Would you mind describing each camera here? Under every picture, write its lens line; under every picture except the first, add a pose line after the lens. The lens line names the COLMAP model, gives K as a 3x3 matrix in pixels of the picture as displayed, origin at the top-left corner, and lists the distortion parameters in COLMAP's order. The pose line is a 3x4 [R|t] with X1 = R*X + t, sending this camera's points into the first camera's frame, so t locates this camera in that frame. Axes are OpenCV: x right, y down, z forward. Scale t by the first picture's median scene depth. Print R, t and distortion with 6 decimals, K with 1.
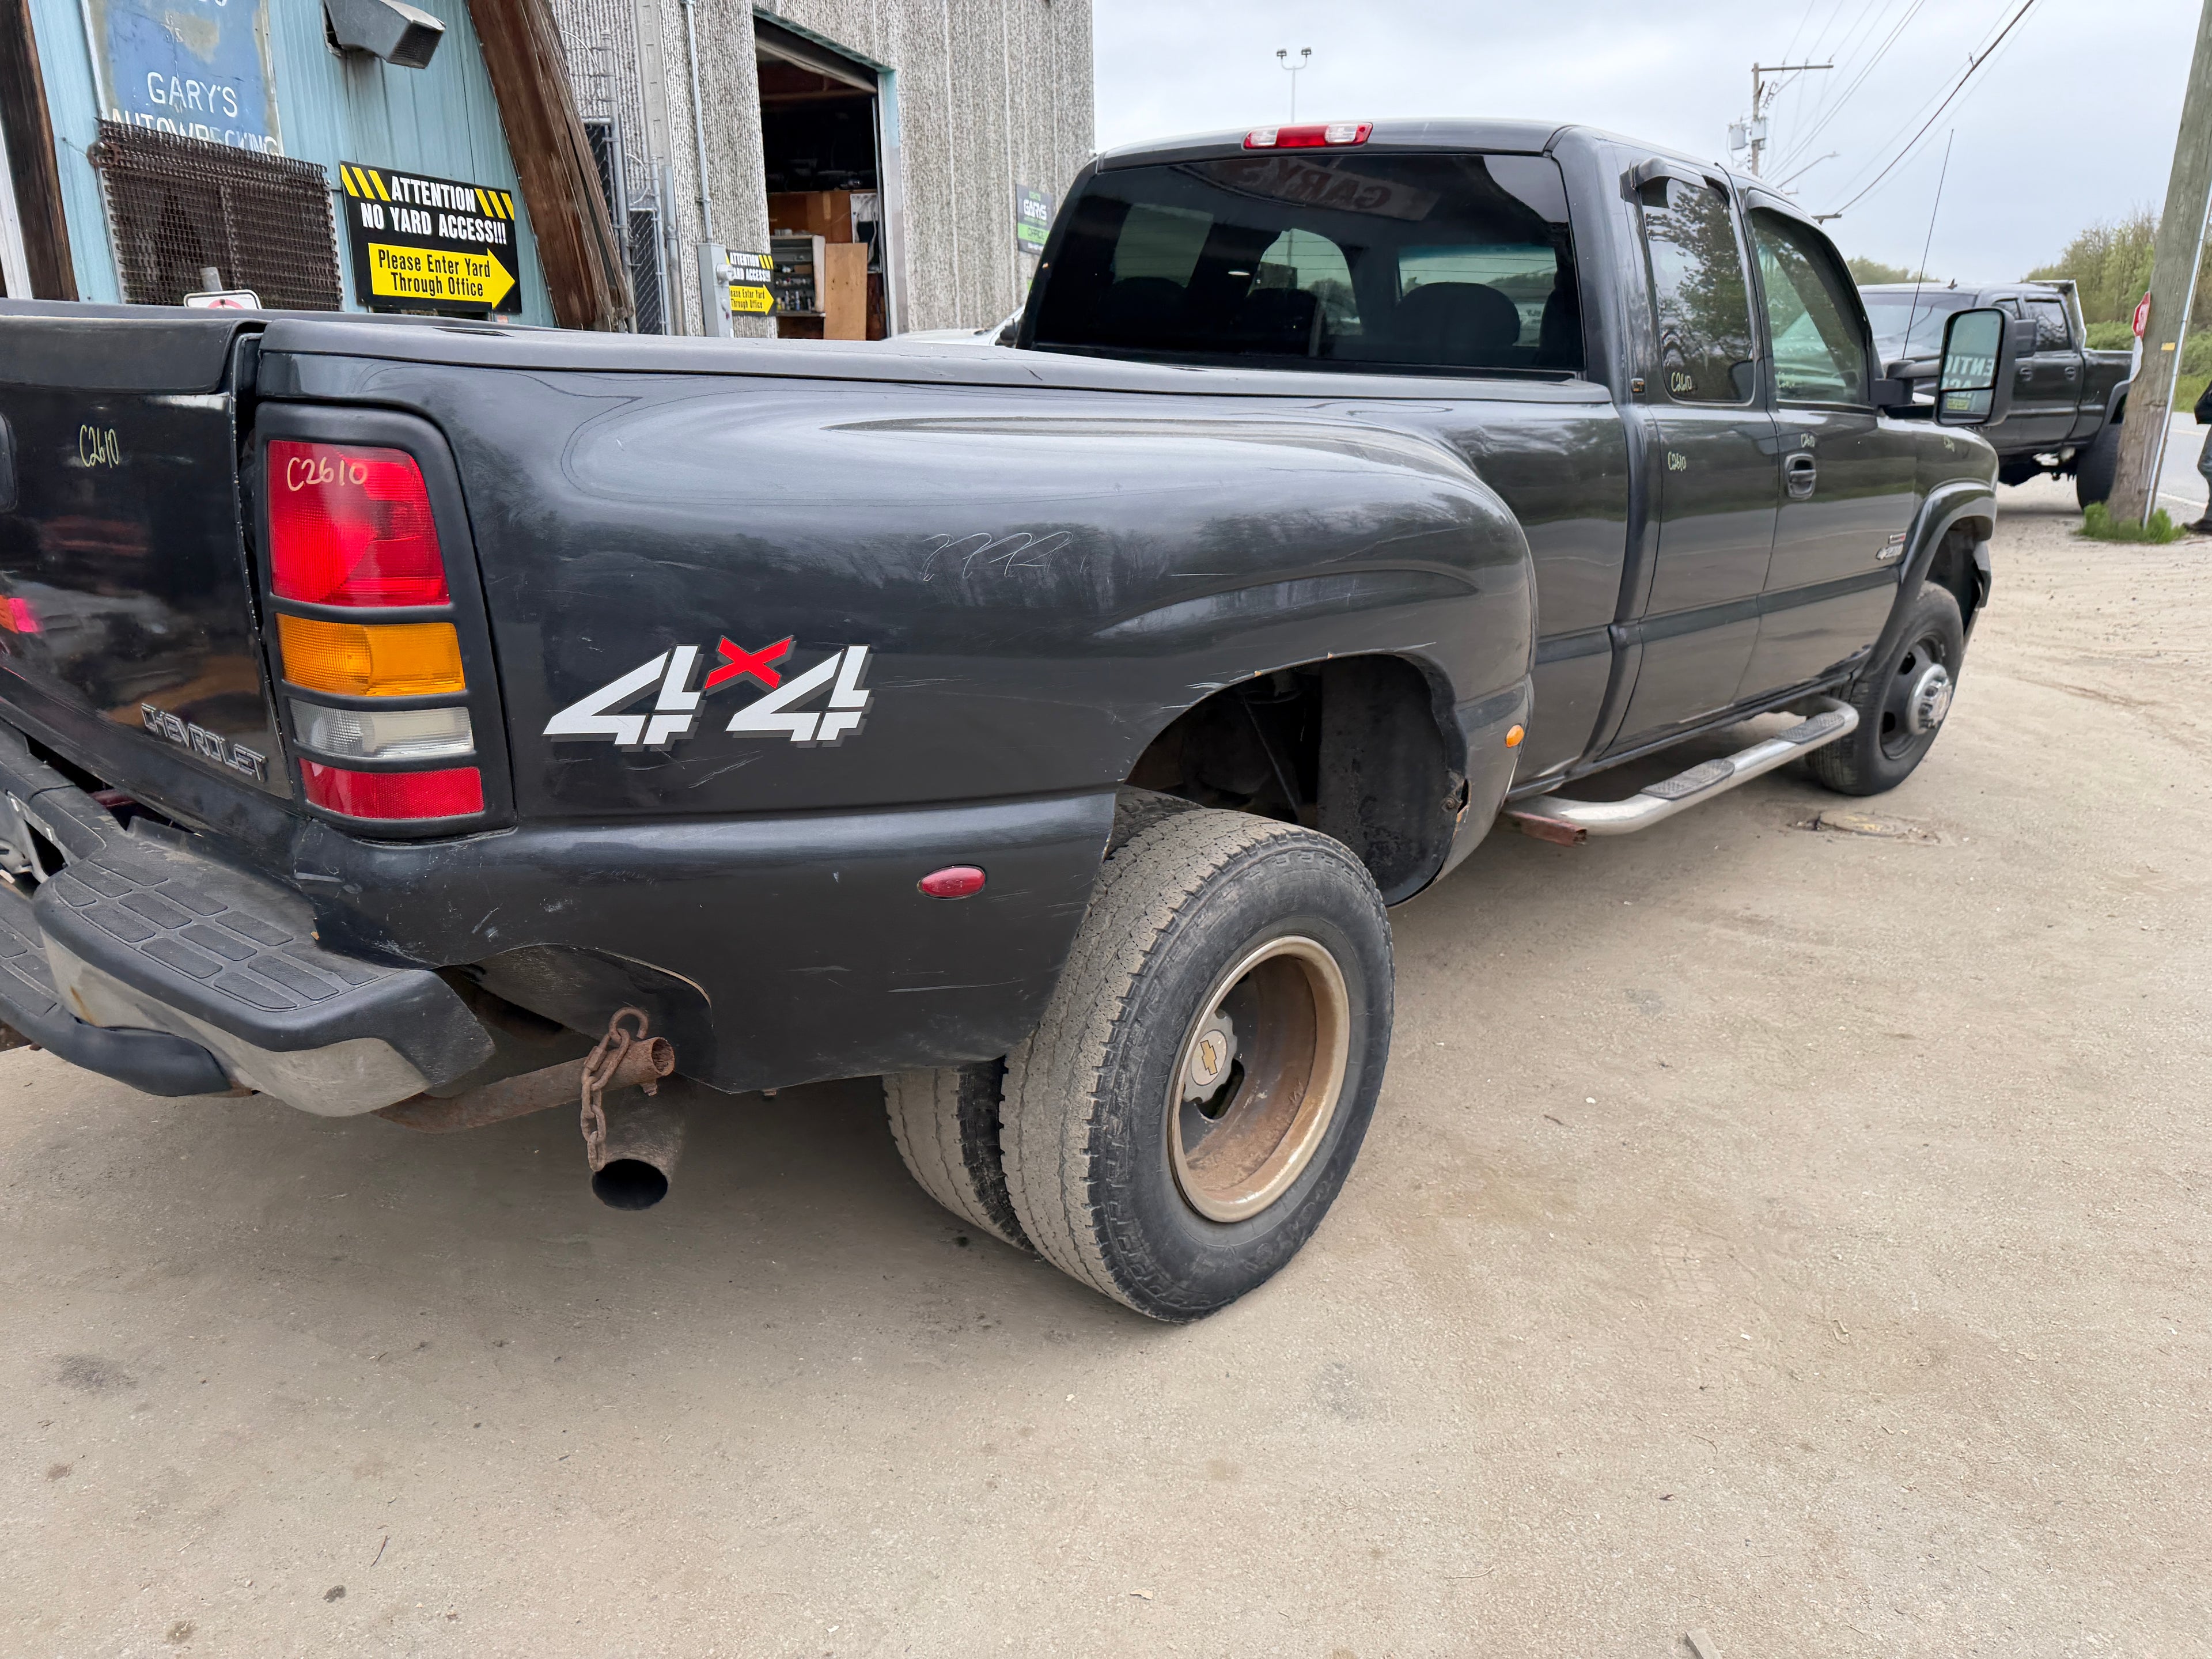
lens RADIAL K [[1562.4, 0, 1118.0], [0, 1562.4, 835.0], [0, 0, 1]] dist [0.027441, -0.036574]
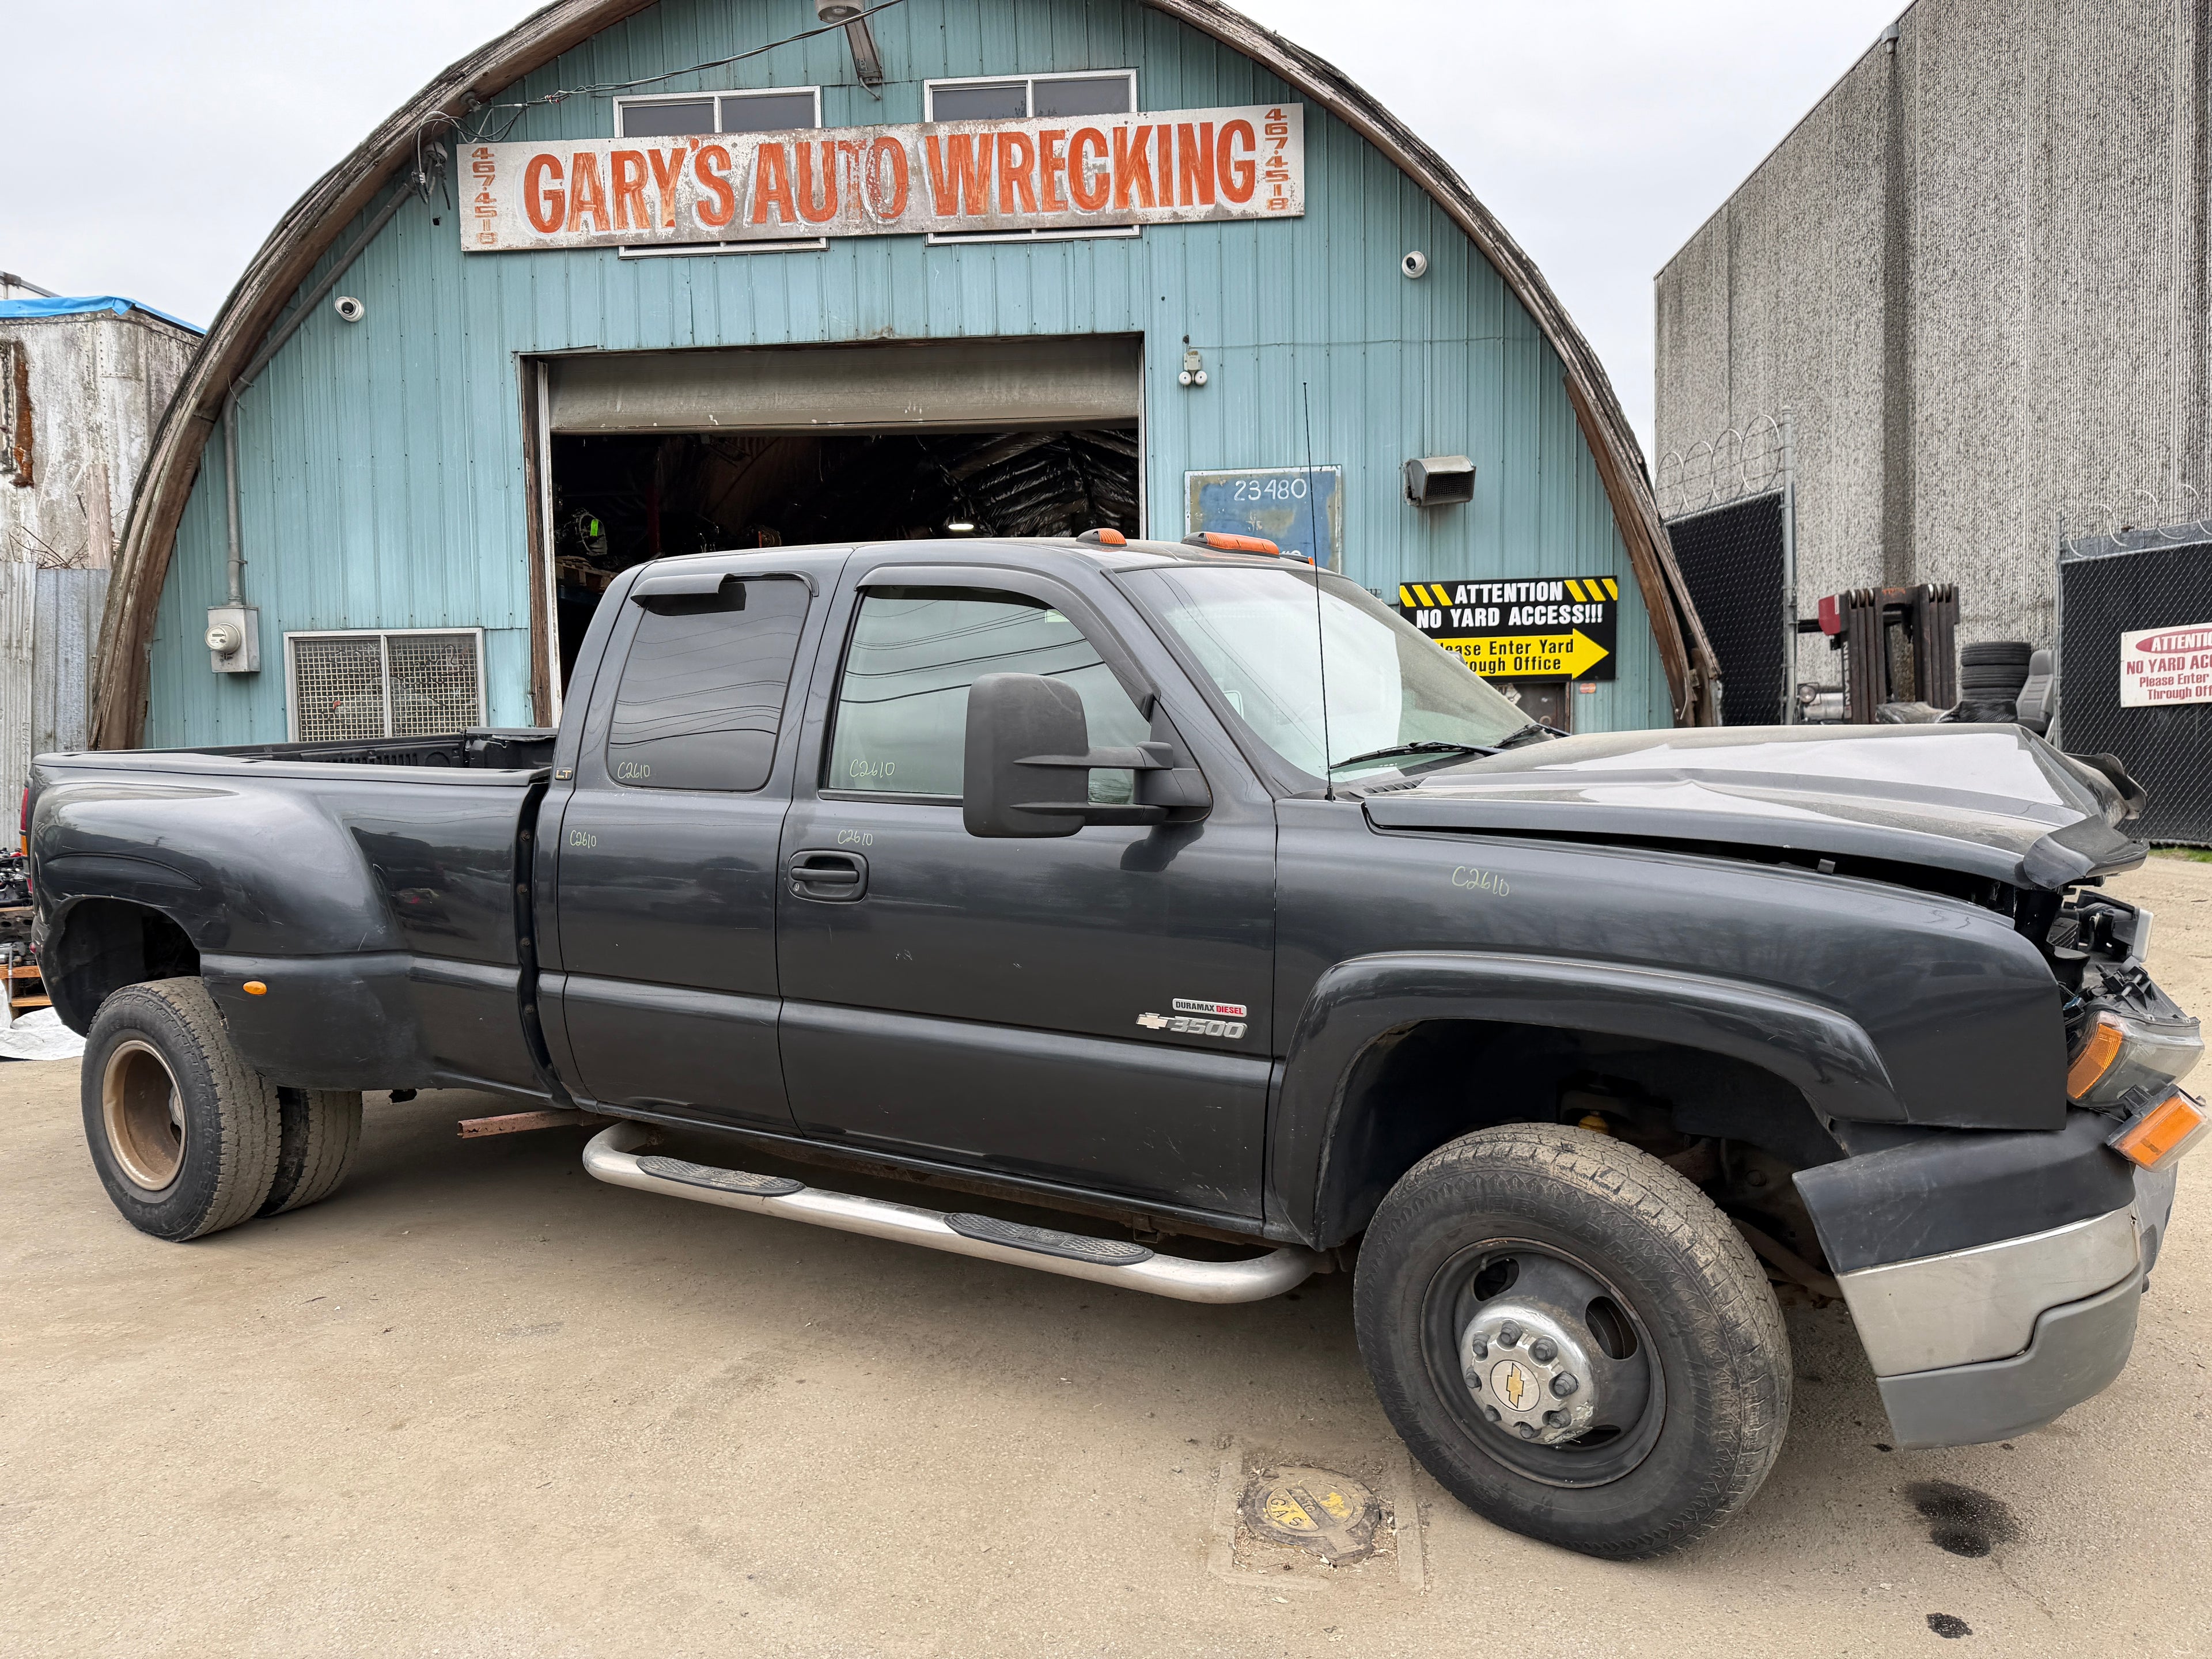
lens RADIAL K [[1563.7, 0, 1107.8], [0, 1563.7, 828.7], [0, 0, 1]] dist [0.026966, -0.036115]
pose [[0.191110, 0.055074, -0.980022, 0.692063], [-0.258736, 0.965940, 0.003828, -0.157870], [0.946854, 0.252836, 0.198851, 0.515719]]
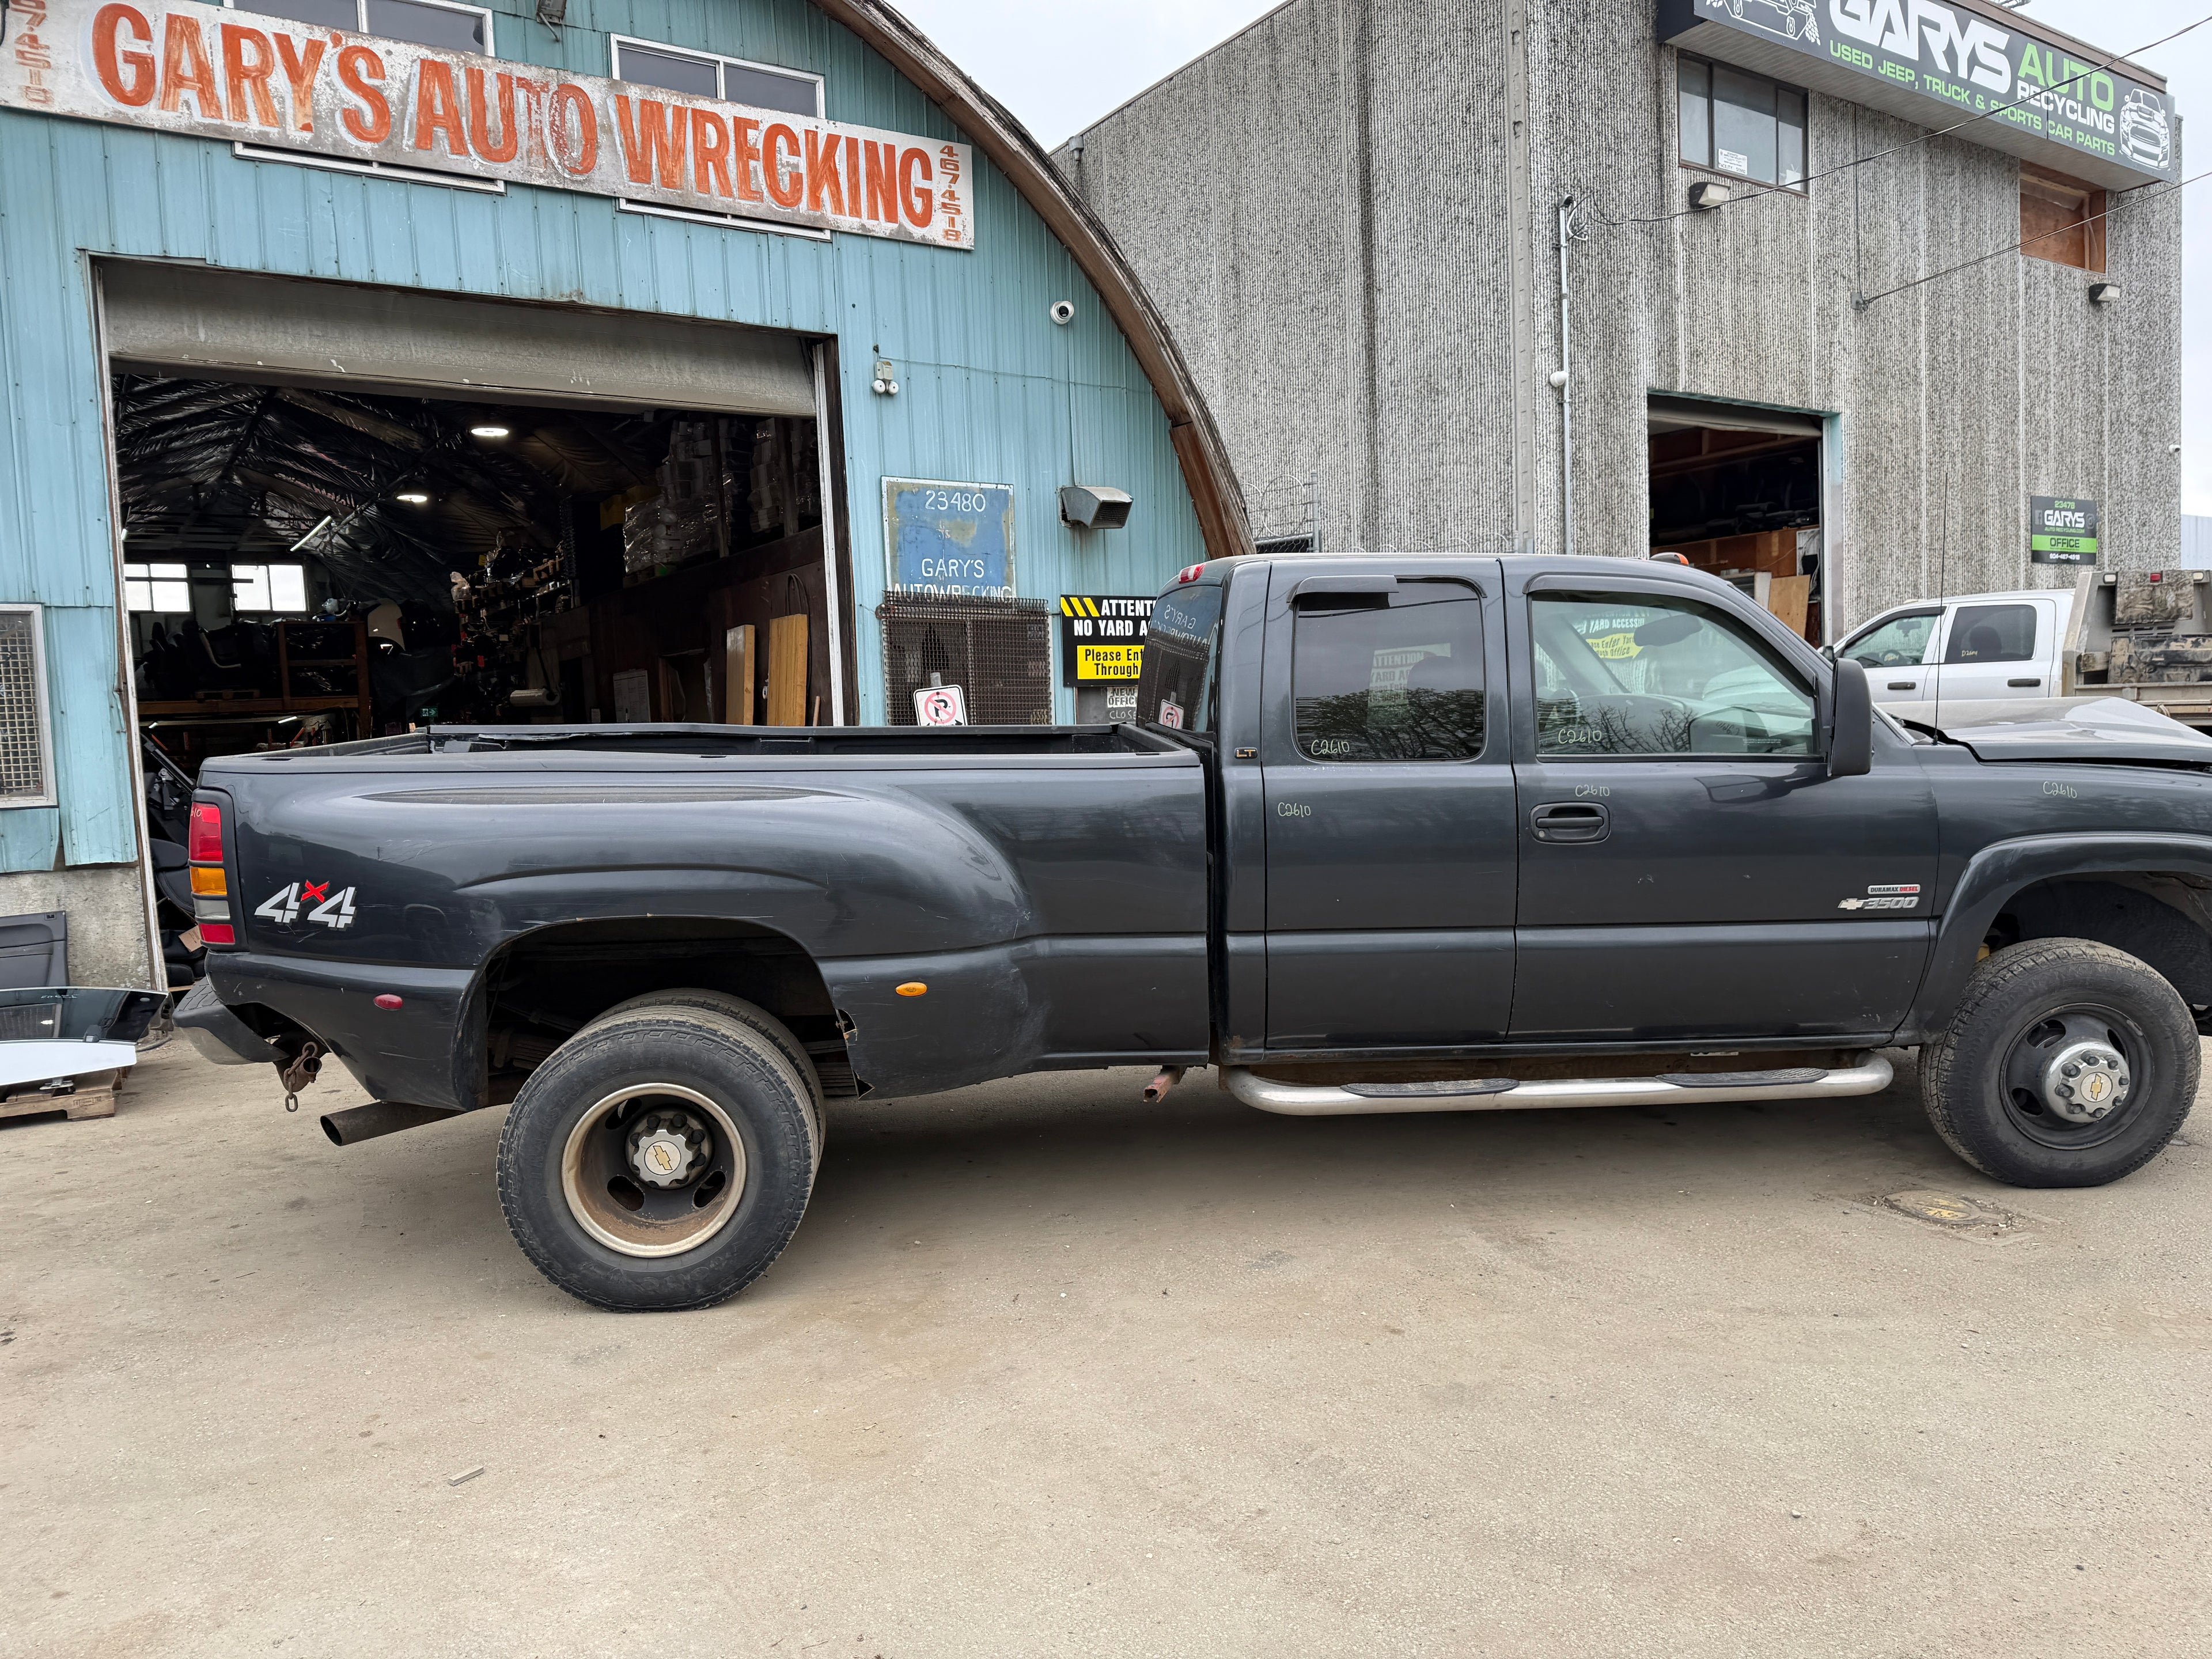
lens RADIAL K [[1560.6, 0, 1117.6], [0, 1560.6, 837.4], [0, 0, 1]] dist [0.021631, -0.030950]
pose [[0.744630, 0.027541, -0.666908, 0.487401], [-0.156631, 0.978459, -0.134478, -0.013674], [0.648839, 0.204595, 0.732904, 0.007209]]
